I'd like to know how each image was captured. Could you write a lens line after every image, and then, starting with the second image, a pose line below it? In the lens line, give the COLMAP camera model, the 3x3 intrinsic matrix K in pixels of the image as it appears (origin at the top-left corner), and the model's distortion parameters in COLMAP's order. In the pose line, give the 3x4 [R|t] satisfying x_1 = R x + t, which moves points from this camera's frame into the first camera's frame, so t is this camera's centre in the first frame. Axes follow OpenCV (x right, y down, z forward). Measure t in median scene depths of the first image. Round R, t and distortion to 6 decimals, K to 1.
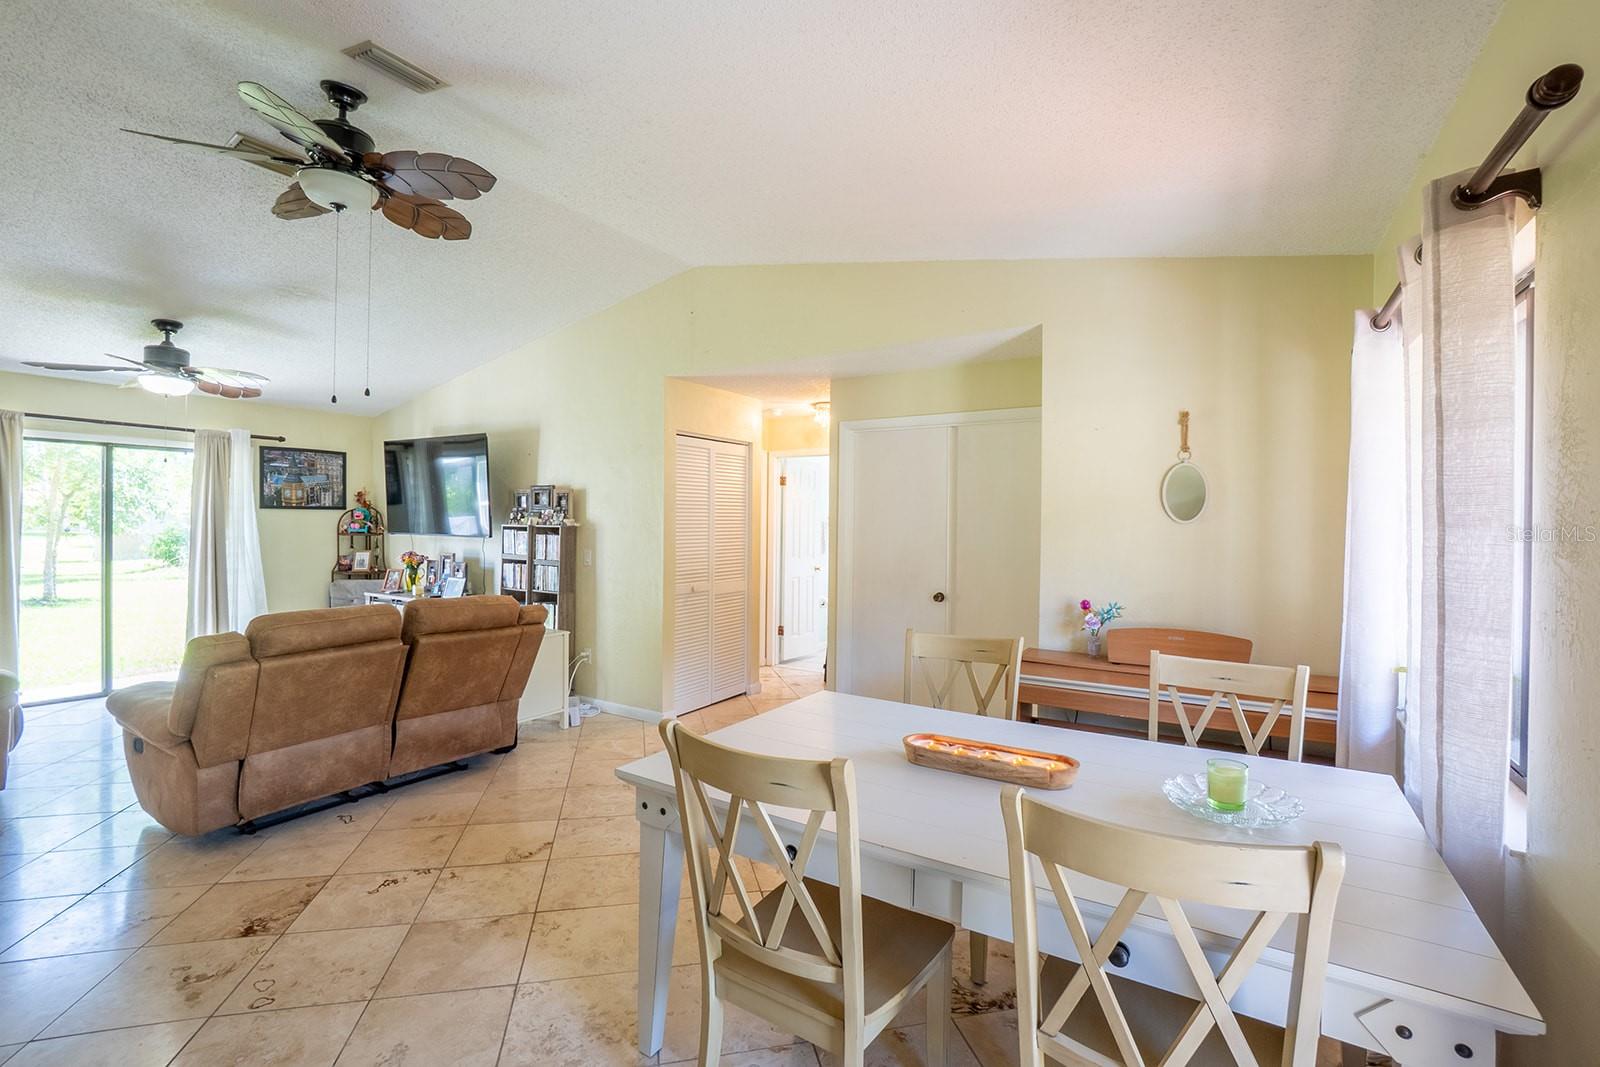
lens RADIAL K [[714.0, 0, 797.7], [0, 714.0, 528.1], [0, 0, 1]] dist [-0.060513, 0.021655]
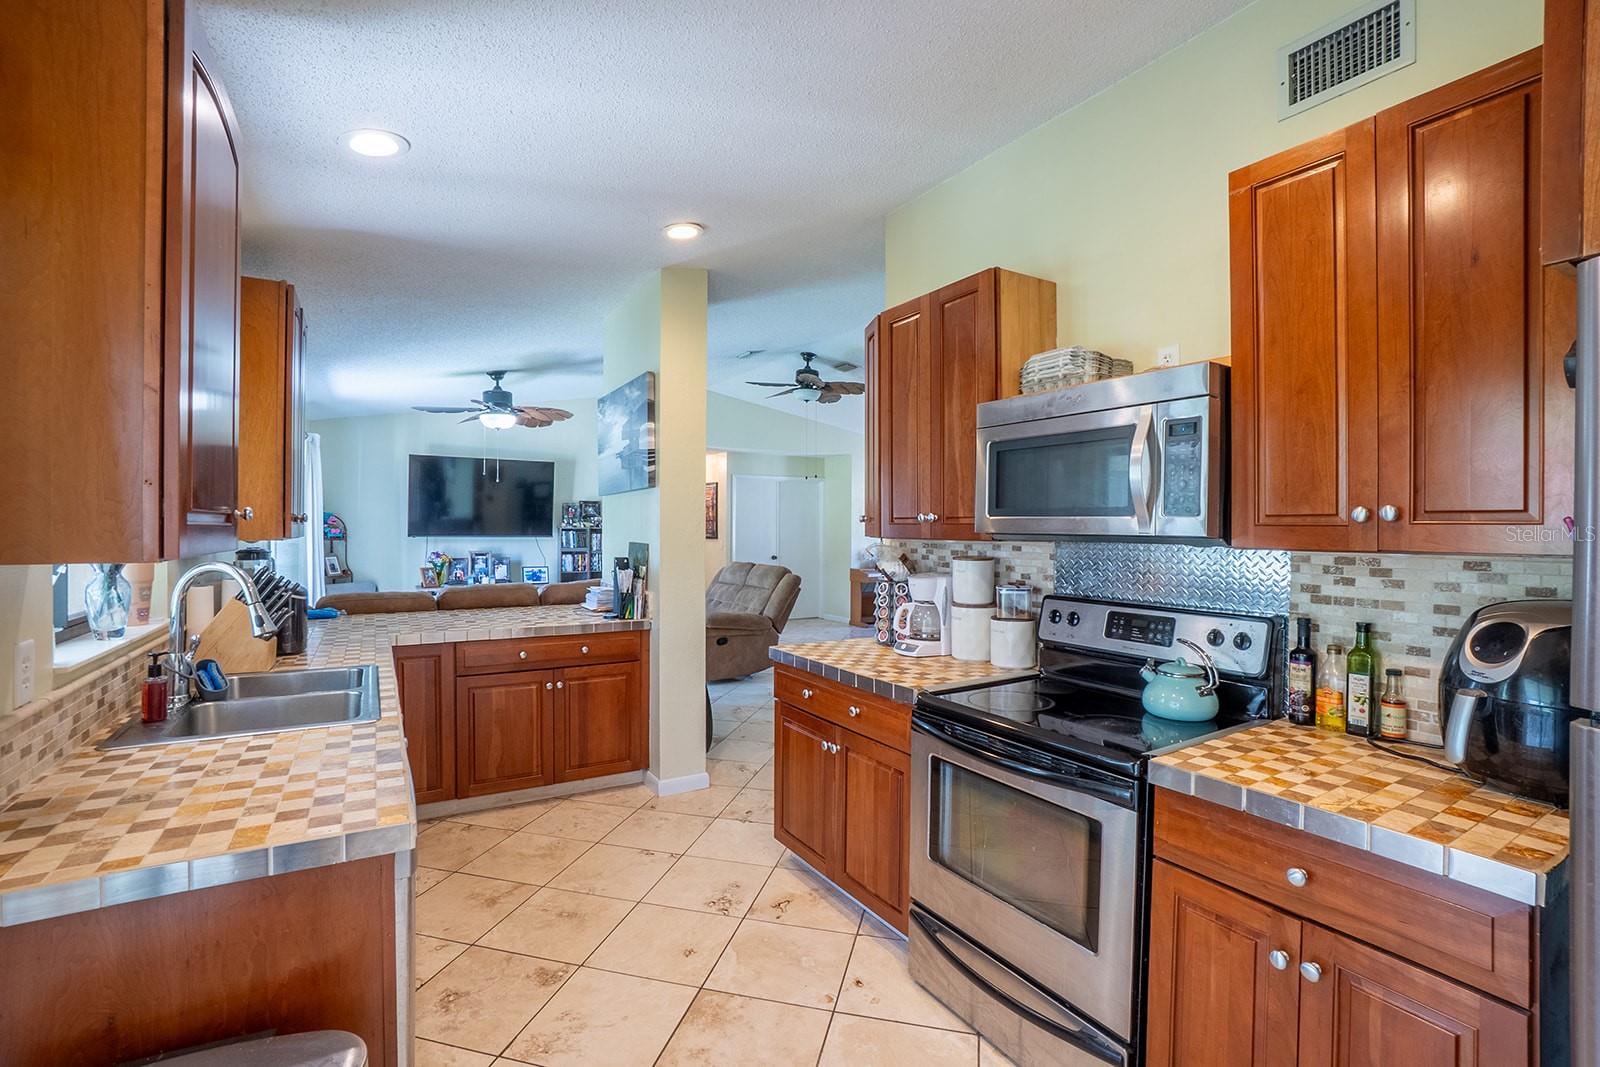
lens RADIAL K [[714.0, 0, 797.7], [0, 714.0, 528.1], [0, 0, 1]] dist [-0.060513, 0.021655]
pose [[0.451644, -0.013234, 0.892100, -1.409617], [0.006615, 0.999912, 0.011484, -0.016327], [-0.892173, 0.000714, 0.451692, -0.063011]]
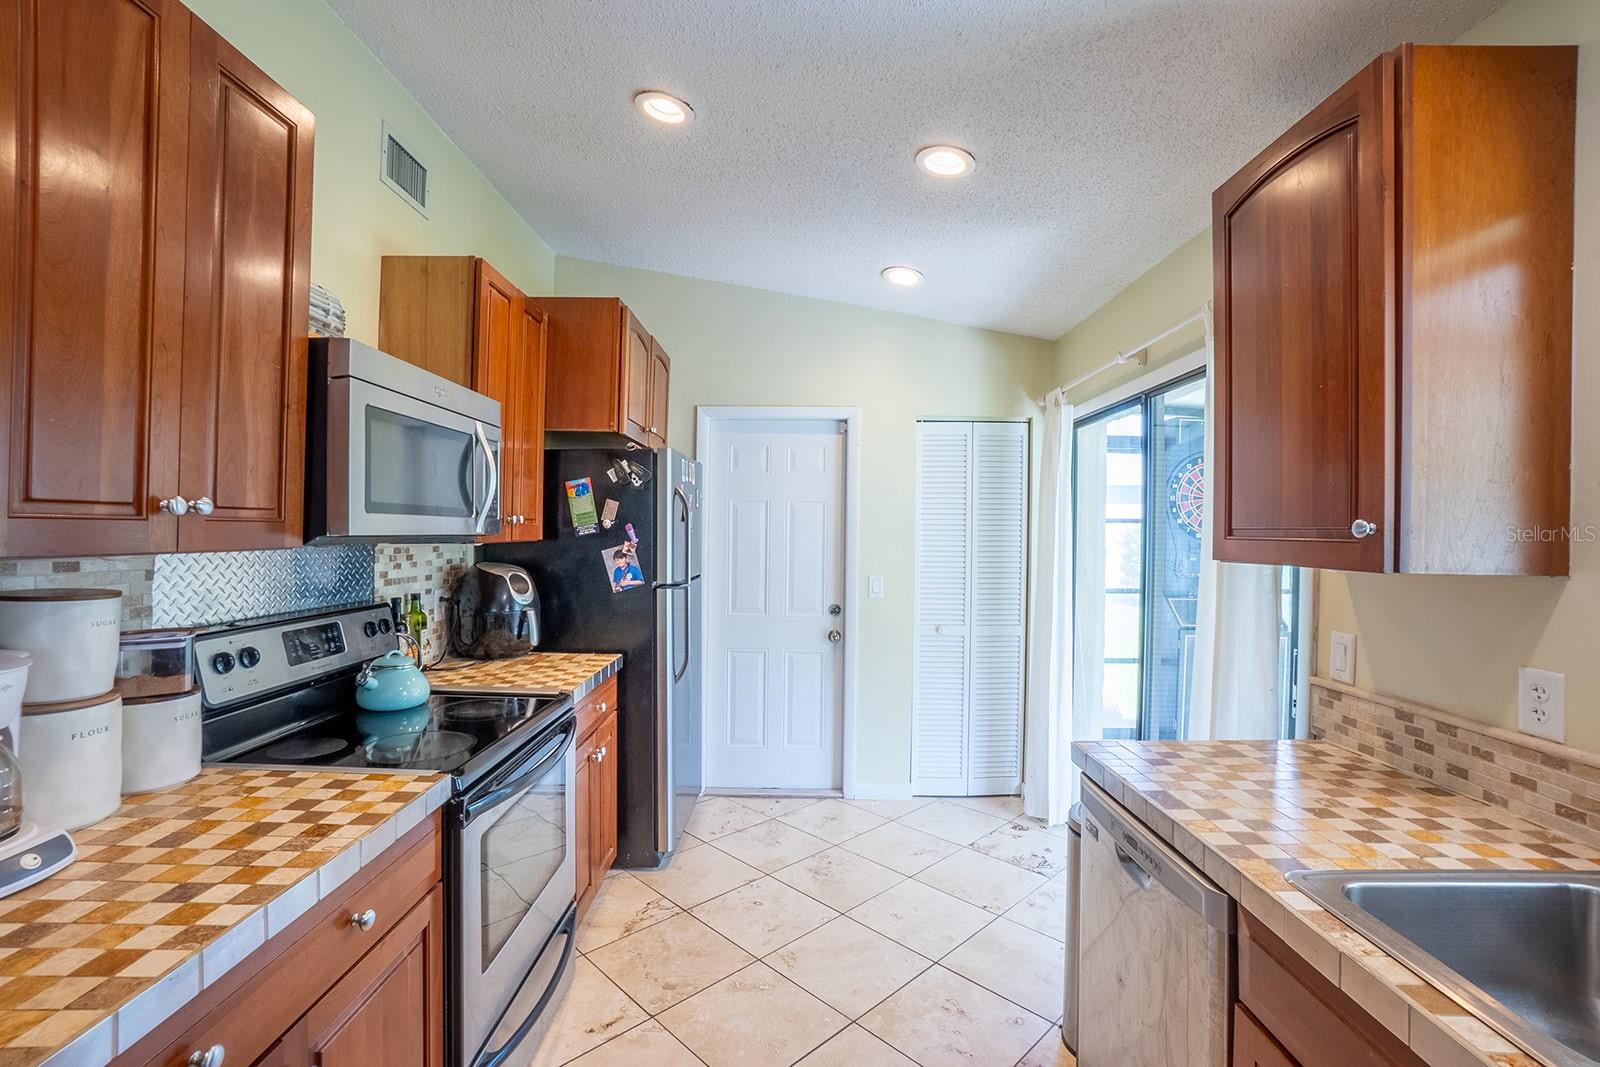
lens RADIAL K [[714.0, 0, 797.7], [0, 714.0, 528.1], [0, 0, 1]] dist [-0.060513, 0.021655]
pose [[-0.851143, -0.024896, -0.524342, -1.021195], [-0.026380, 0.999641, -0.004641, -0.014394], [0.524270, 0.009882, -0.851495, 0.323343]]
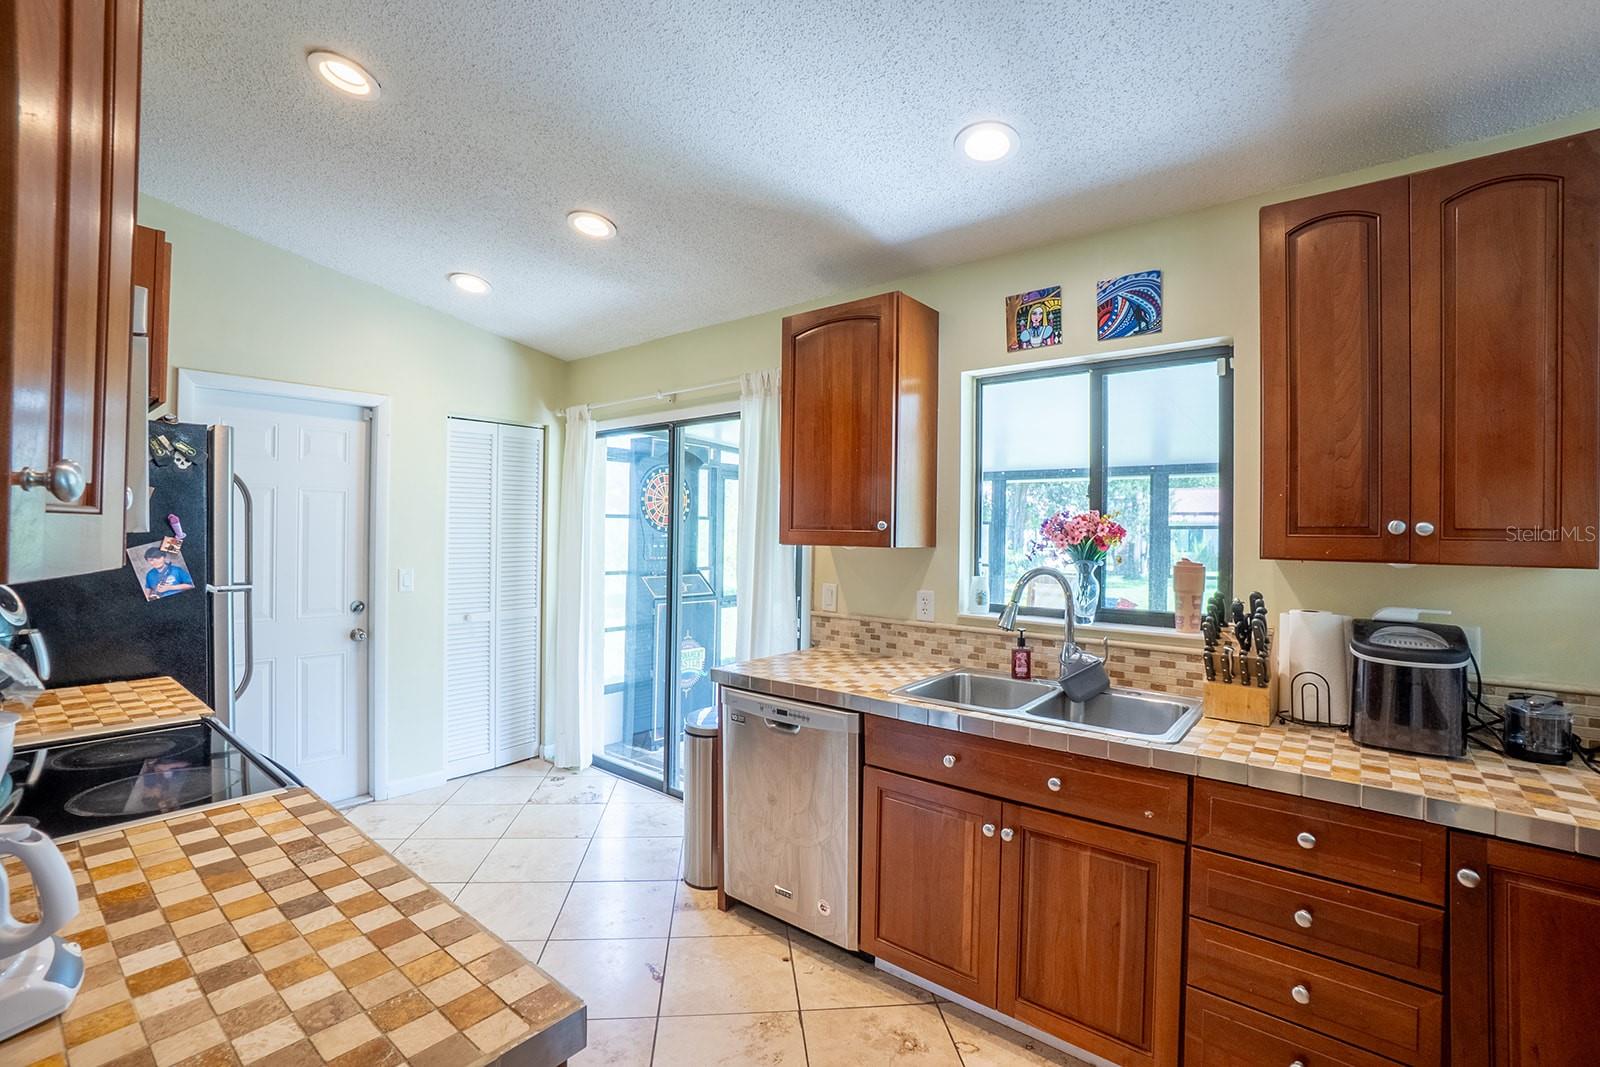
lens RADIAL K [[714.0, 0, 797.7], [0, 714.0, 528.1], [0, 0, 1]] dist [-0.060513, 0.021655]
pose [[-0.124731, -0.017278, -0.992040, -0.841565], [-0.021039, 0.999670, -0.014765, -0.010883], [0.991967, 0.019030, -0.125053, 0.238946]]
